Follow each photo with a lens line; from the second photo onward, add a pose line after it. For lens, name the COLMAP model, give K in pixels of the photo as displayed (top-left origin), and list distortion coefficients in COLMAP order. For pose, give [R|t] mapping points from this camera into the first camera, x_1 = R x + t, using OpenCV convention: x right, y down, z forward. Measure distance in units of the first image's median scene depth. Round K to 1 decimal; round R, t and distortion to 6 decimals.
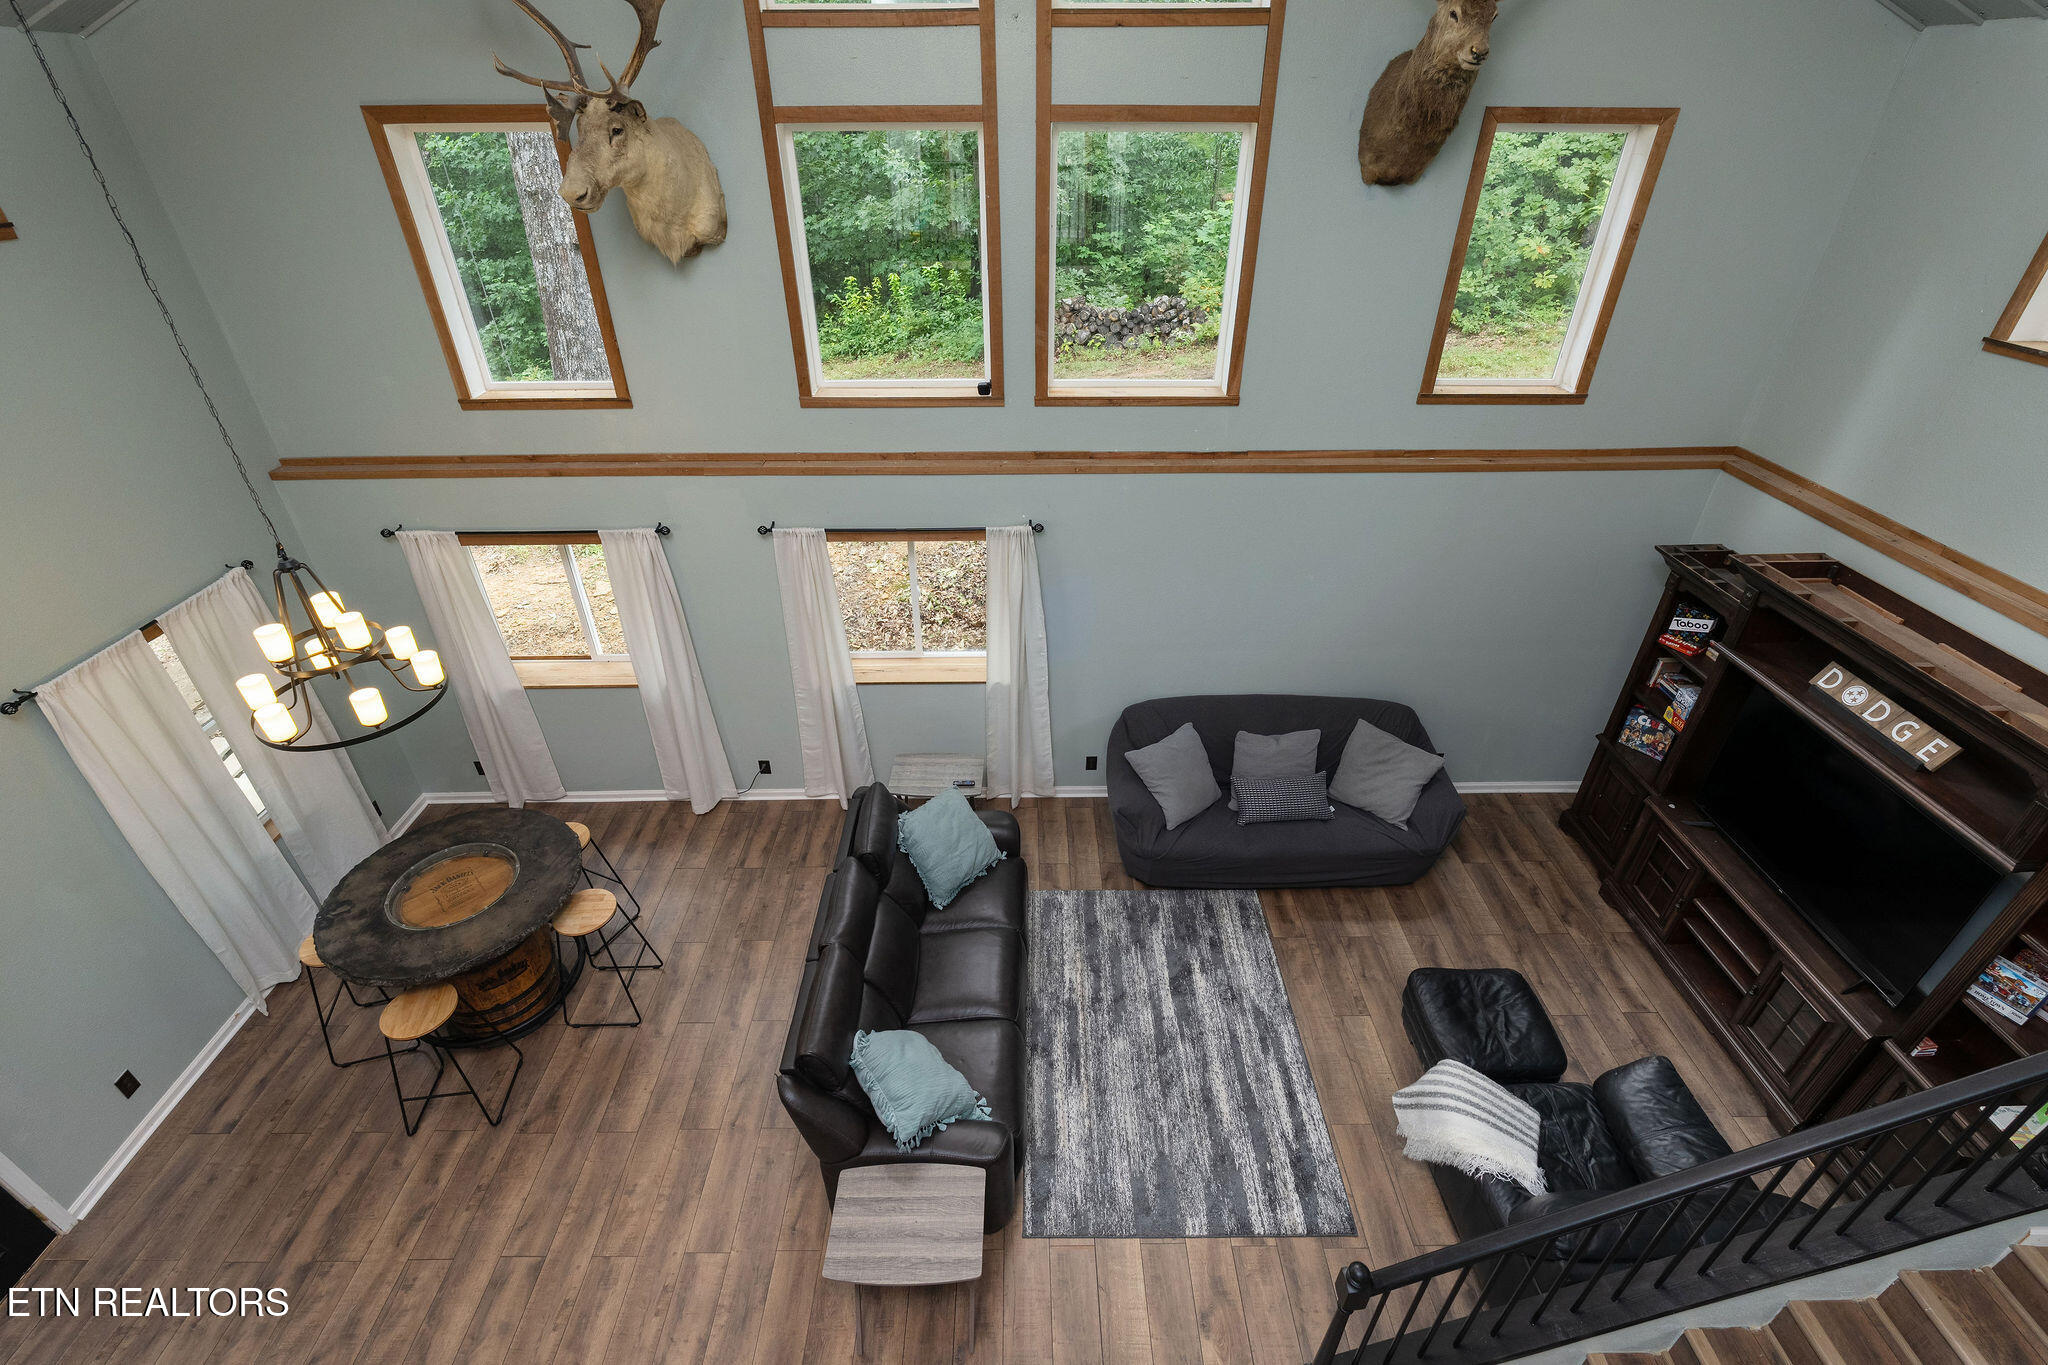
lens RADIAL K [[898.4, 0, 1024.0], [0, 898.4, 682.5], [0, 0, 1]] dist [-0.003195, 0.000166]
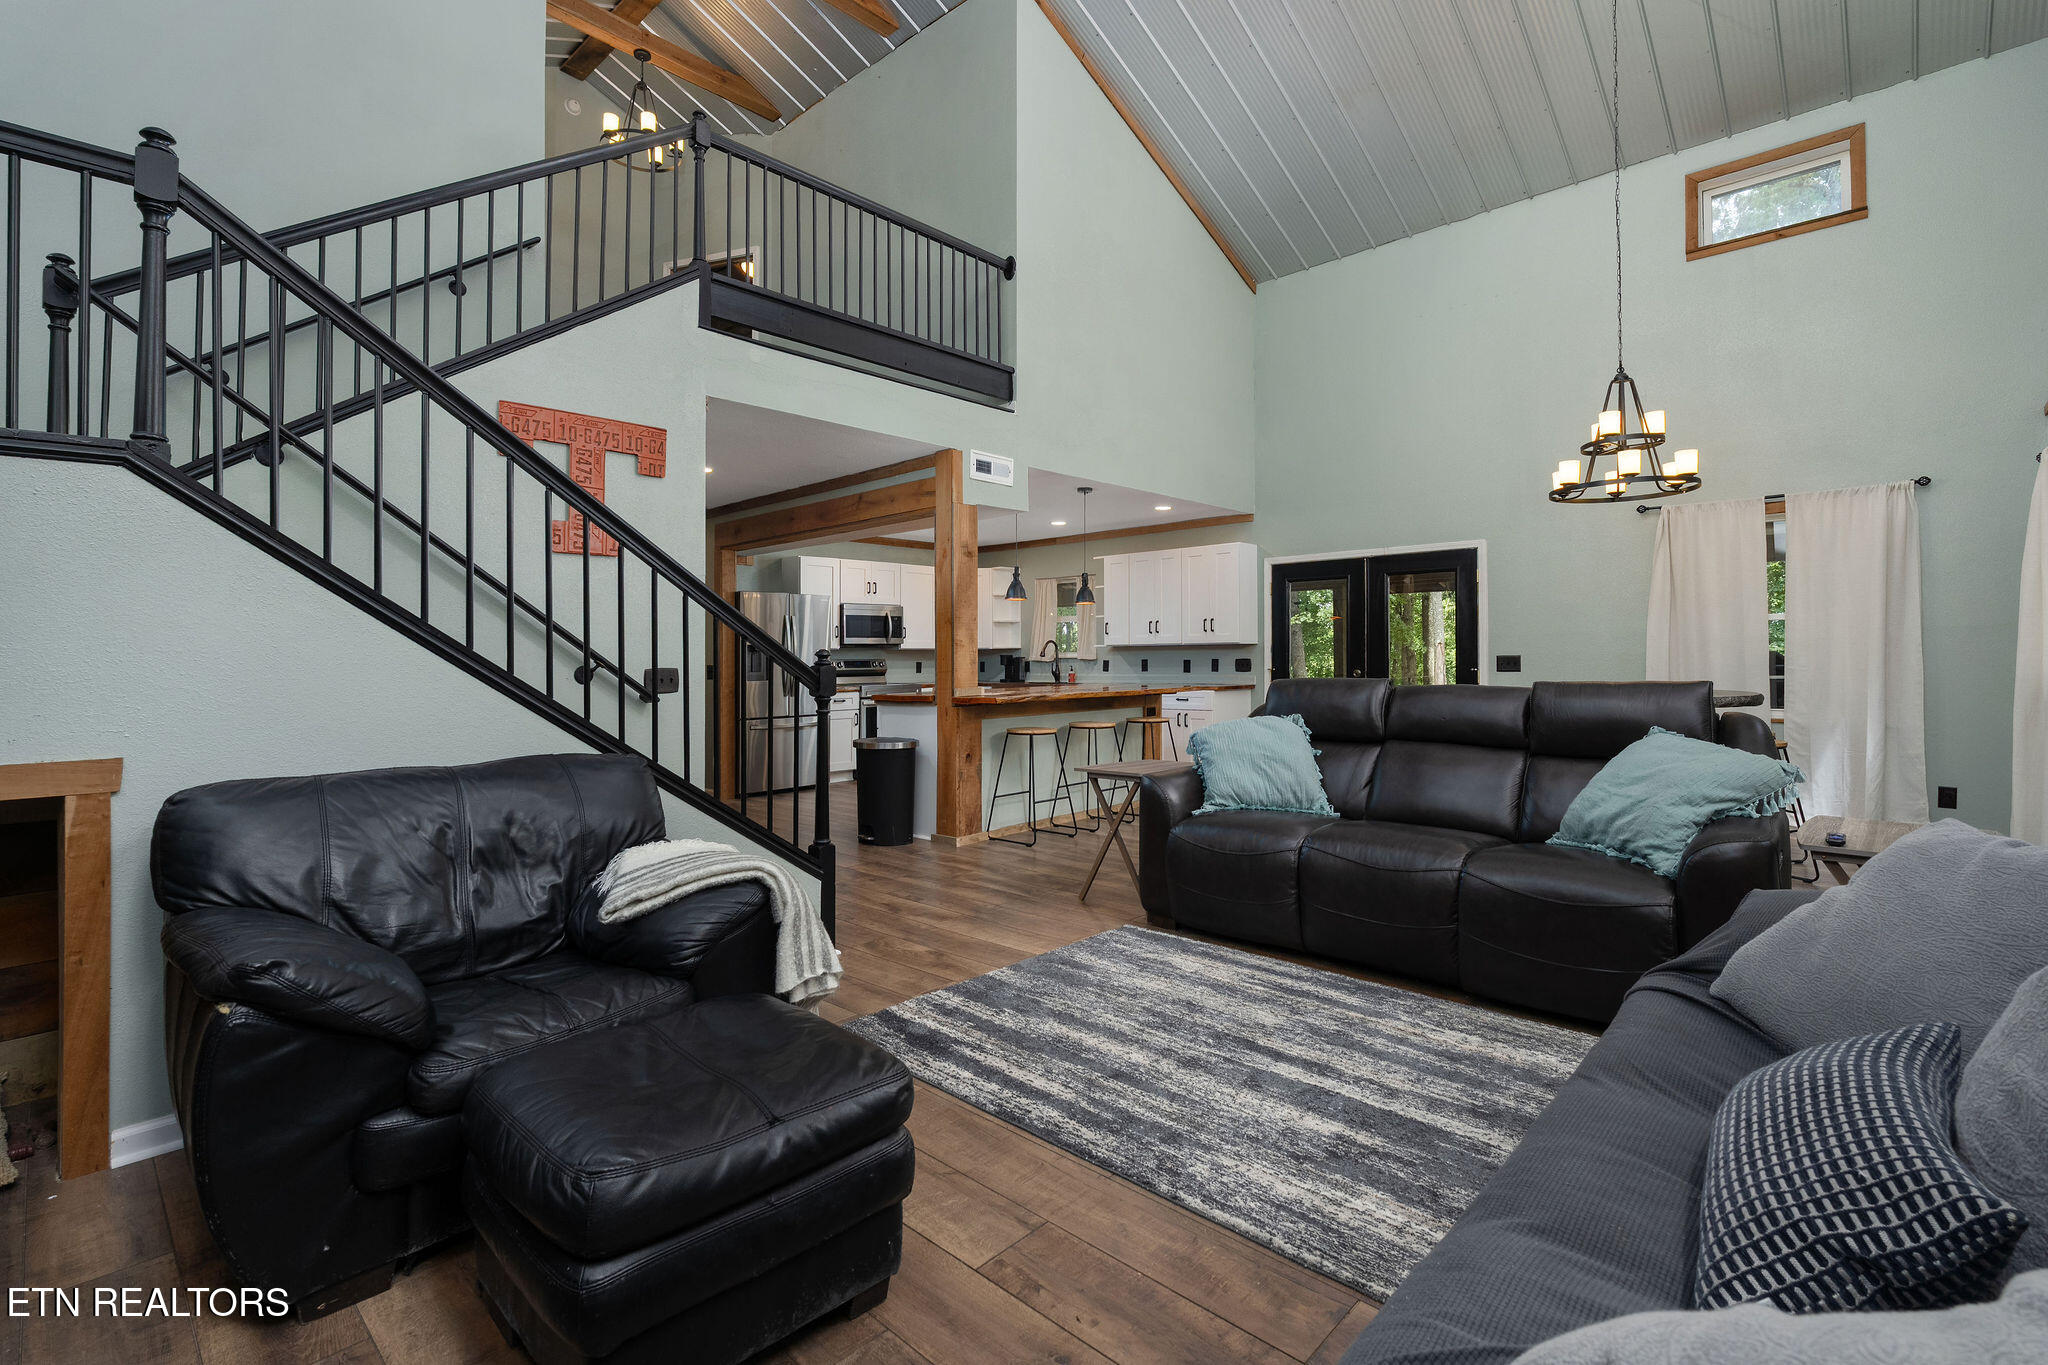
lens RADIAL K [[938.8, 0, 1028.7], [0, 938.8, 619.8], [0, 0, 1]] dist [0.041845, 0.000000]
pose [[-0.697900, -0.019649, -0.715926, 0.690263], [-0.377894, 0.859250, 0.344798, 0.033615], [0.608384, 0.511178, -0.607096, 1.205197]]
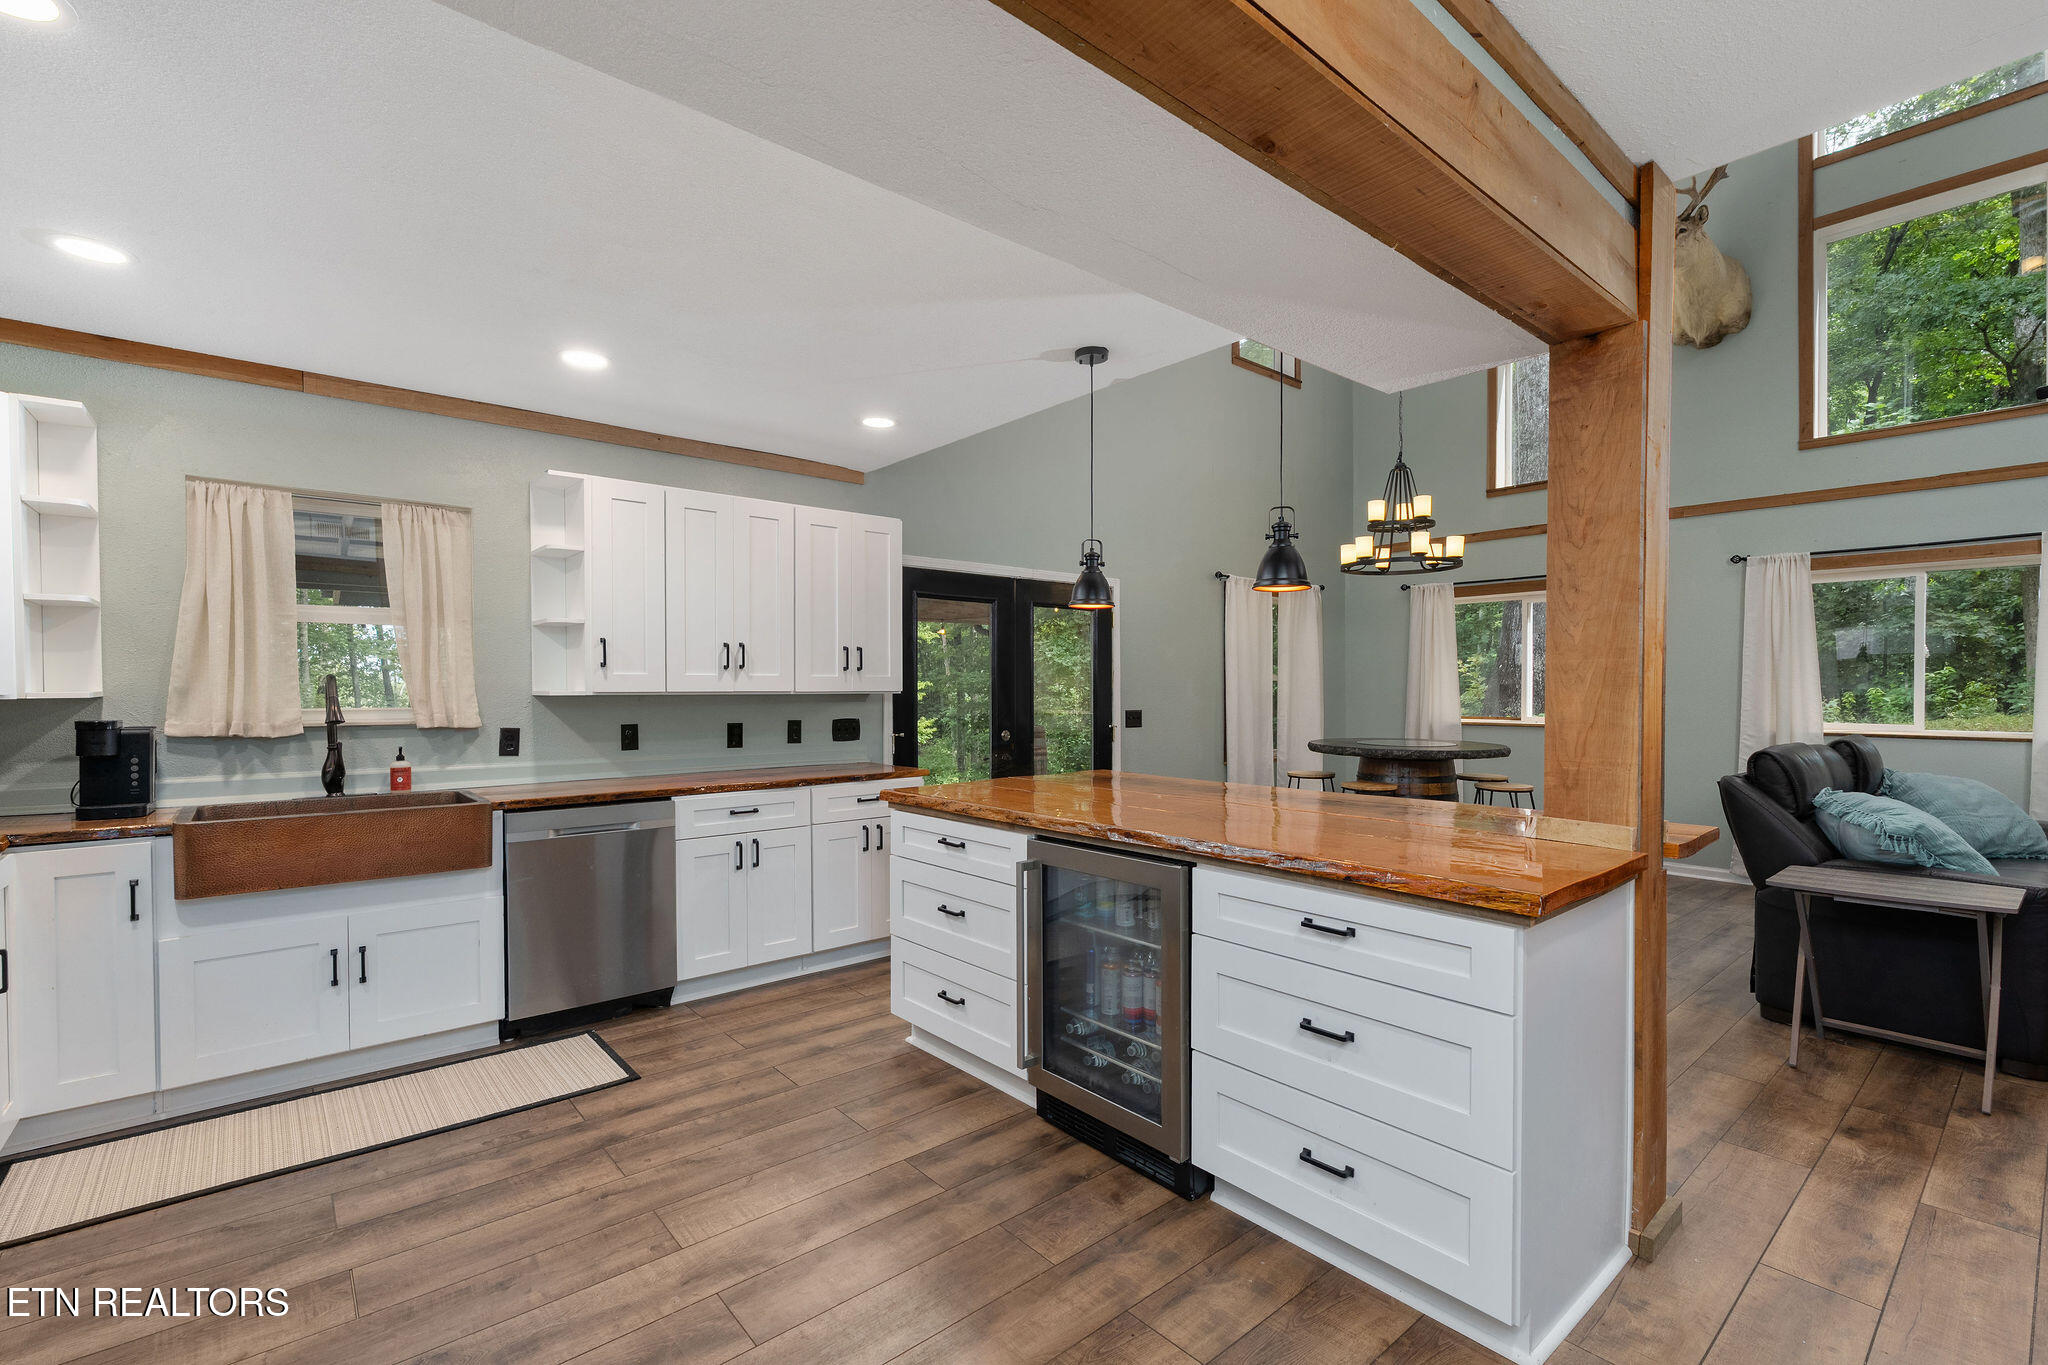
lens RADIAL K [[906.8, 0, 1023.9], [0, 906.8, 697.6], [0, 0, 1]] dist [-0.007348, -0.000070]
pose [[0.638135, 0.010364, -0.769854, 0.002583], [-0.418480, 0.843980, -0.335517, 0.826864], [0.646265, 0.536274, 0.542911, -0.078522]]
